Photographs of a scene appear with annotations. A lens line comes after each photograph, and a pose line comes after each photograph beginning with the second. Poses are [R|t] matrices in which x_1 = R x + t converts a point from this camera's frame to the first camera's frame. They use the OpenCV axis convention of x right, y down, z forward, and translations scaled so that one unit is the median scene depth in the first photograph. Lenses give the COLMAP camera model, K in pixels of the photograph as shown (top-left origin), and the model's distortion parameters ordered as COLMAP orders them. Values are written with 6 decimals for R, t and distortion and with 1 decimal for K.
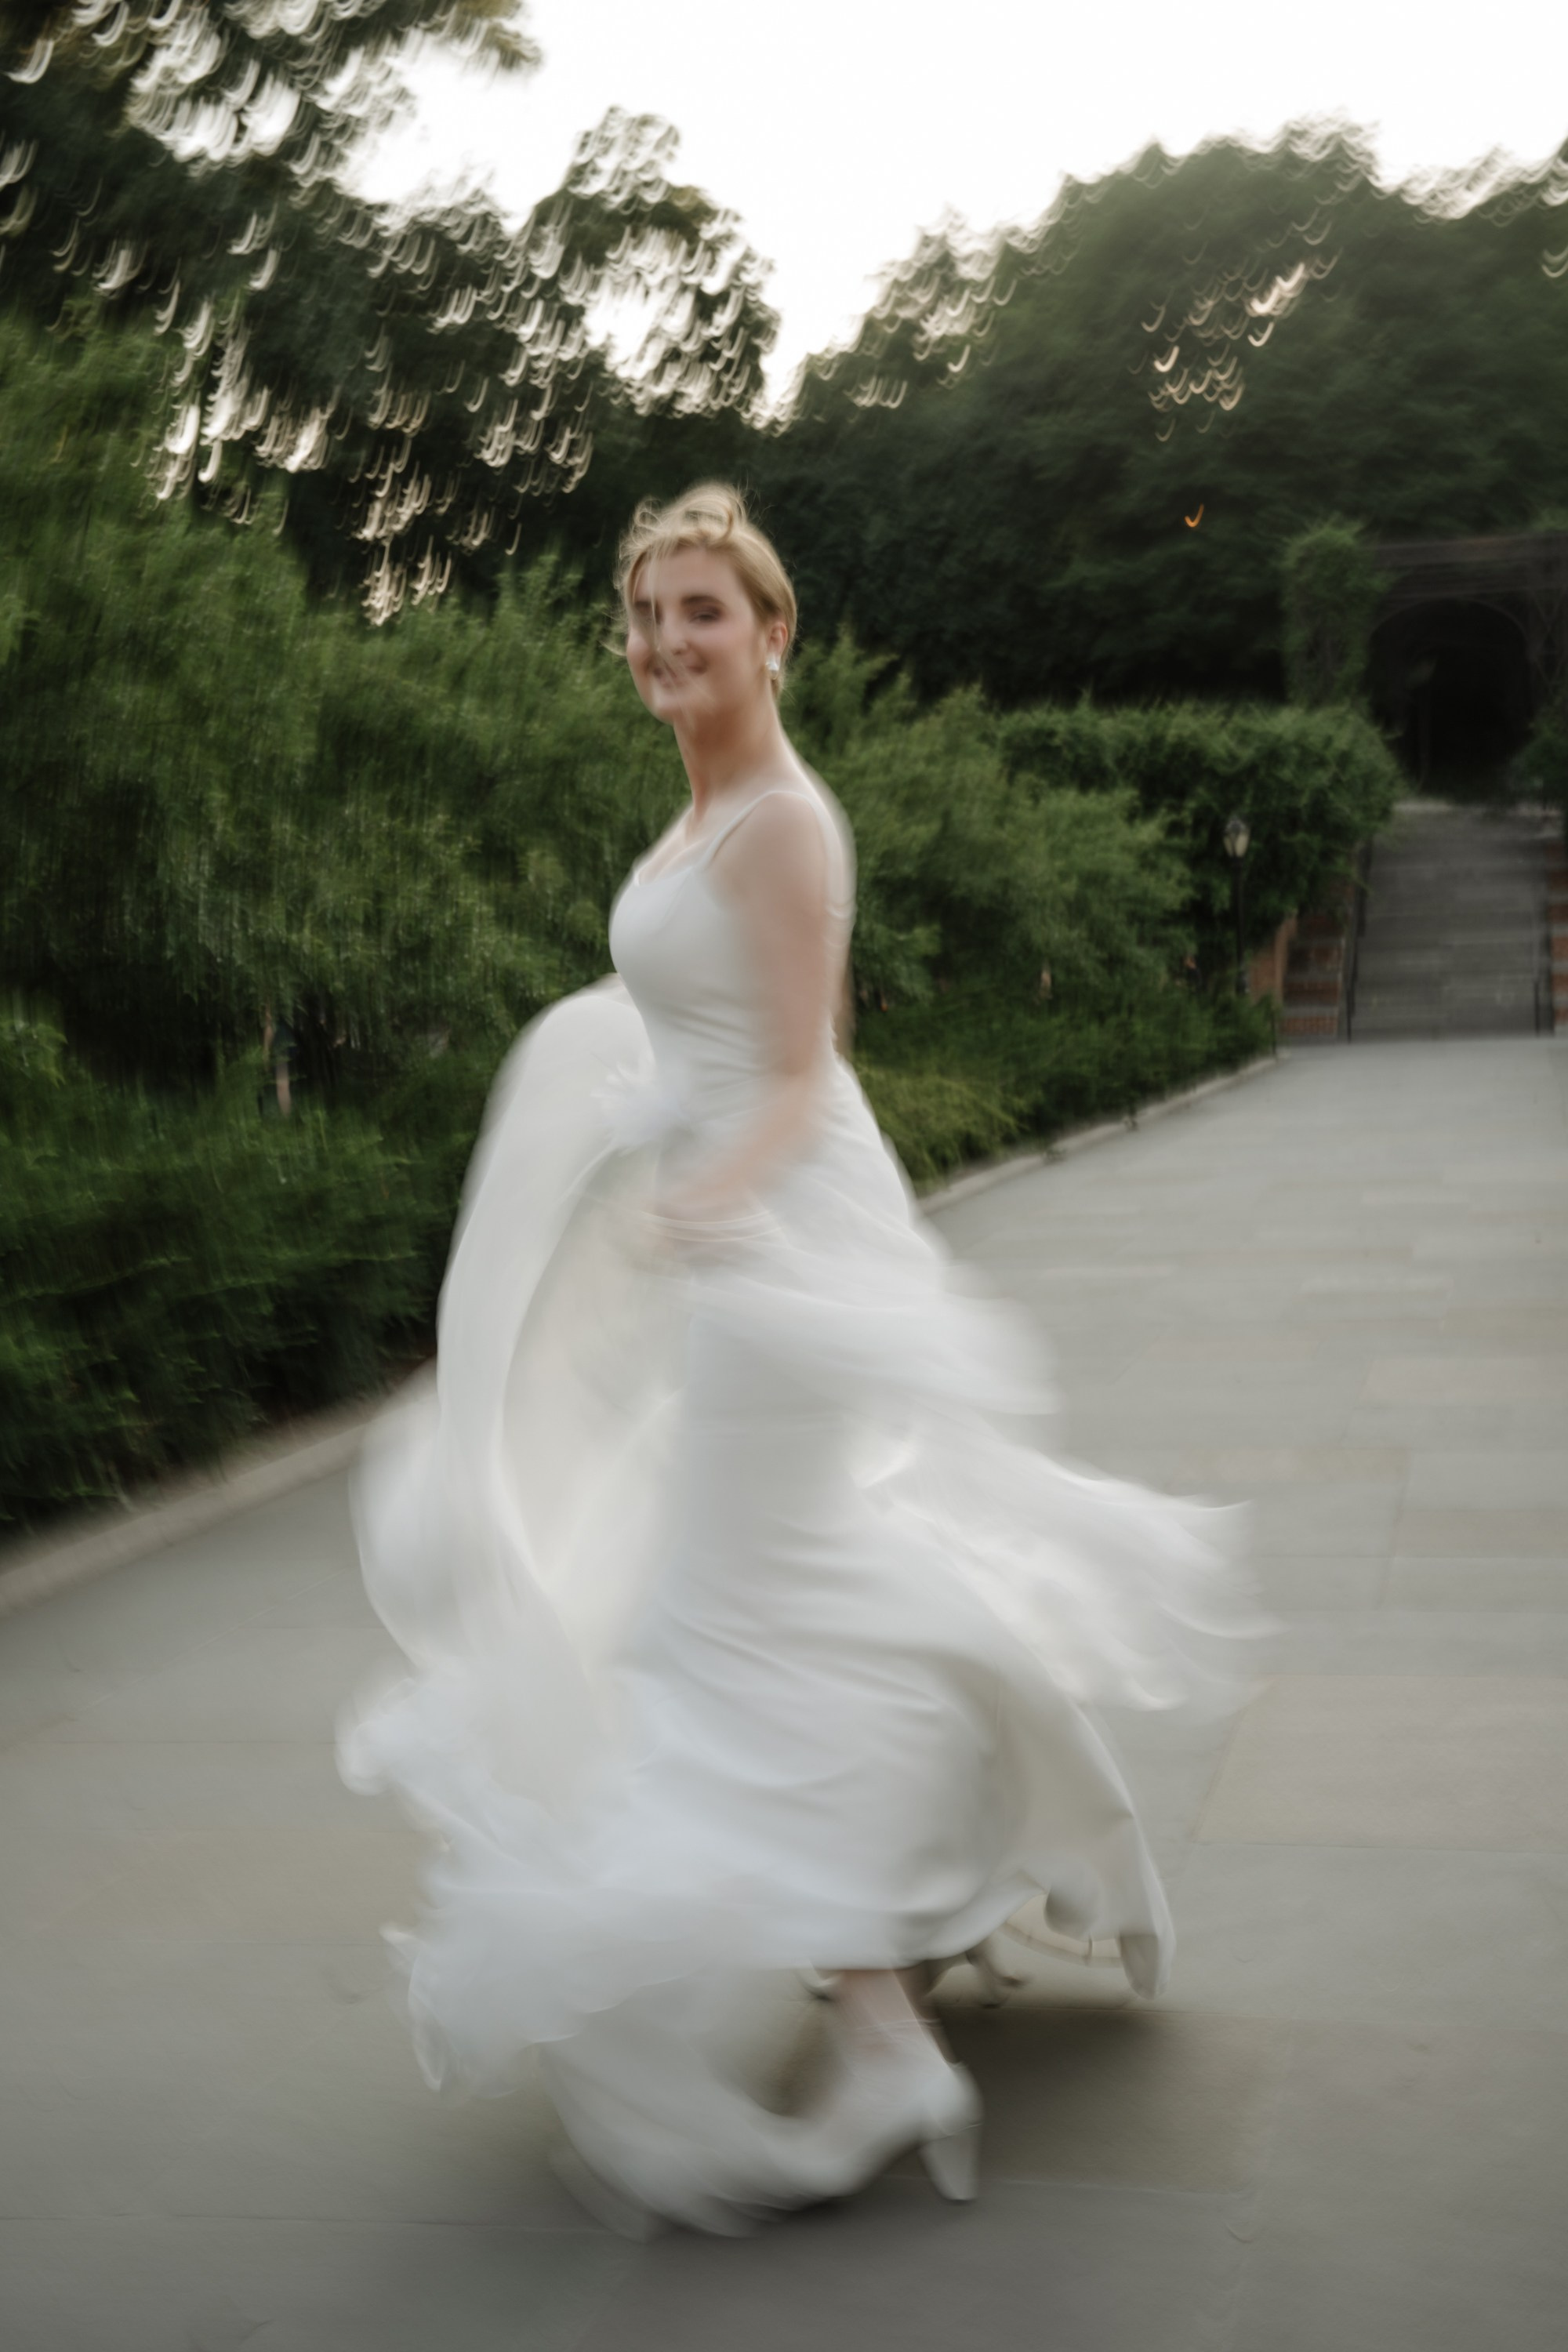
lens RADIAL K [[3364.5, 0, 784.0], [0, 3364.5, 1176.0], [0, 0, 1]] dist [-0.155963, 1.438127]
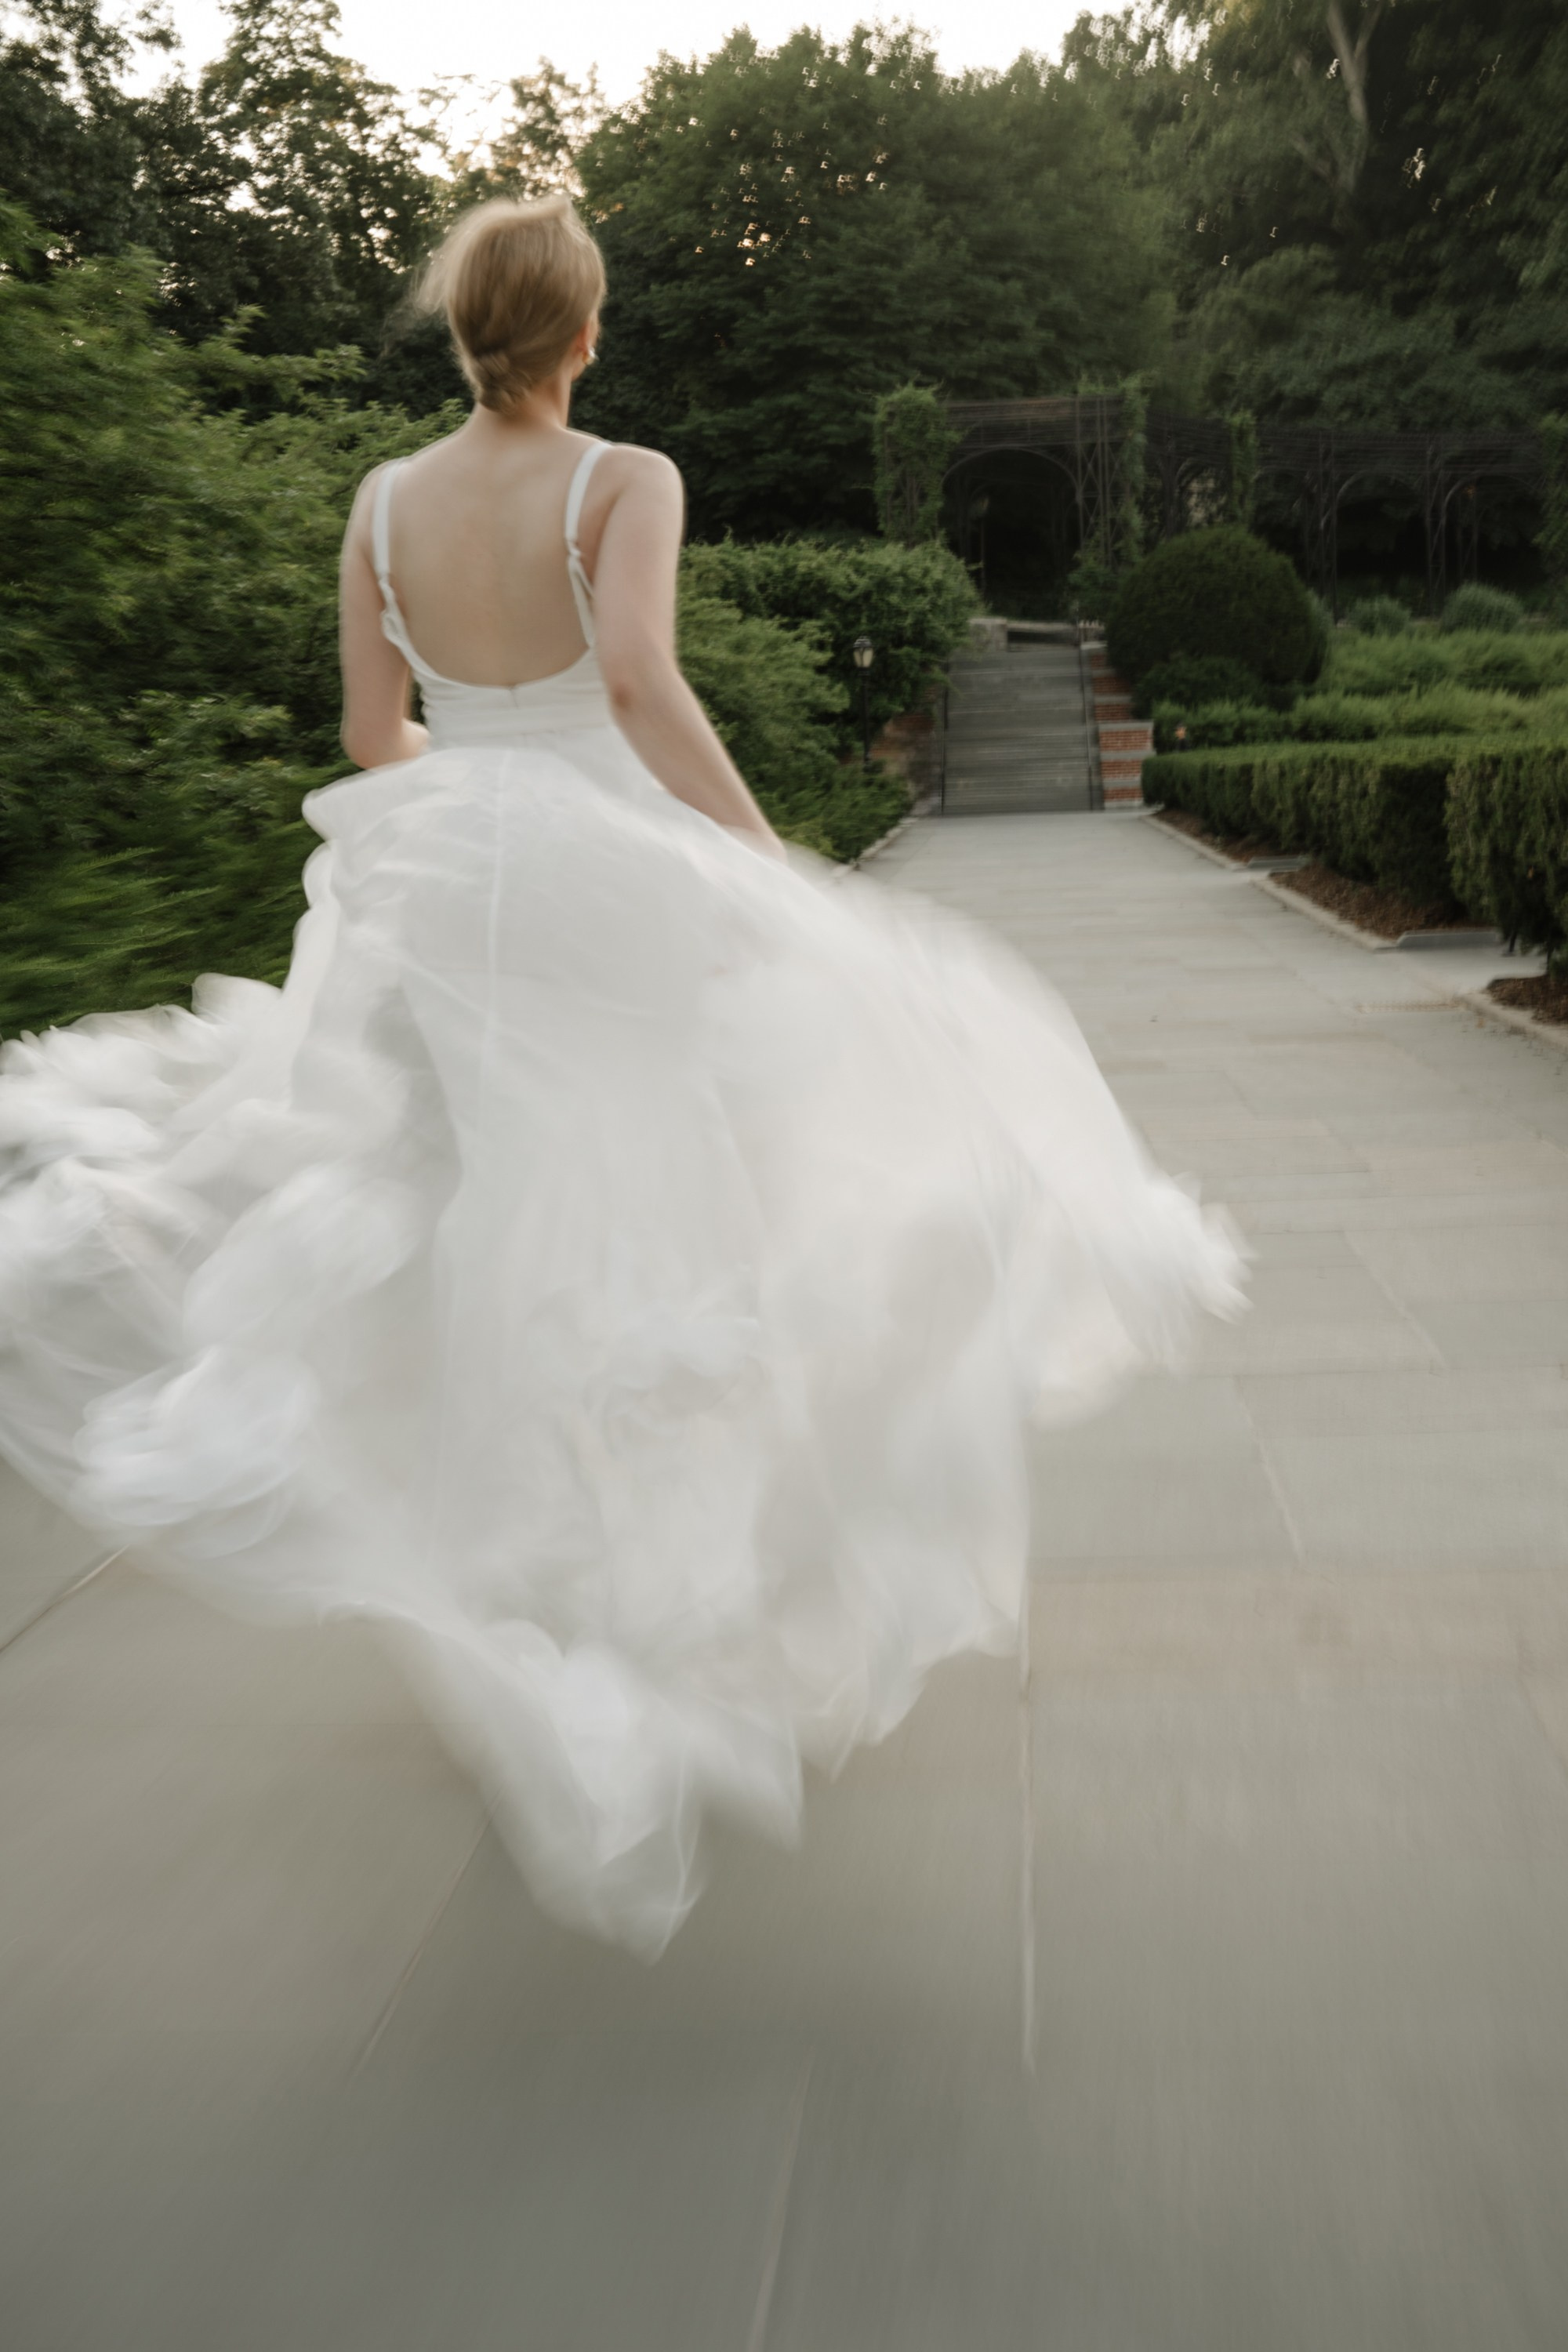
lens RADIAL K [[3310.0, 0, 784.0], [0, 3310.0, 1176.0], [0, 0, 1]] dist [-0.029190, 0.342383]
pose [[0.989066, -0.015609, 0.146648, -0.065908], [0.006204, 0.997906, 0.064378, 0.012643], [-0.147345, -0.062764, 0.987092, -0.194588]]
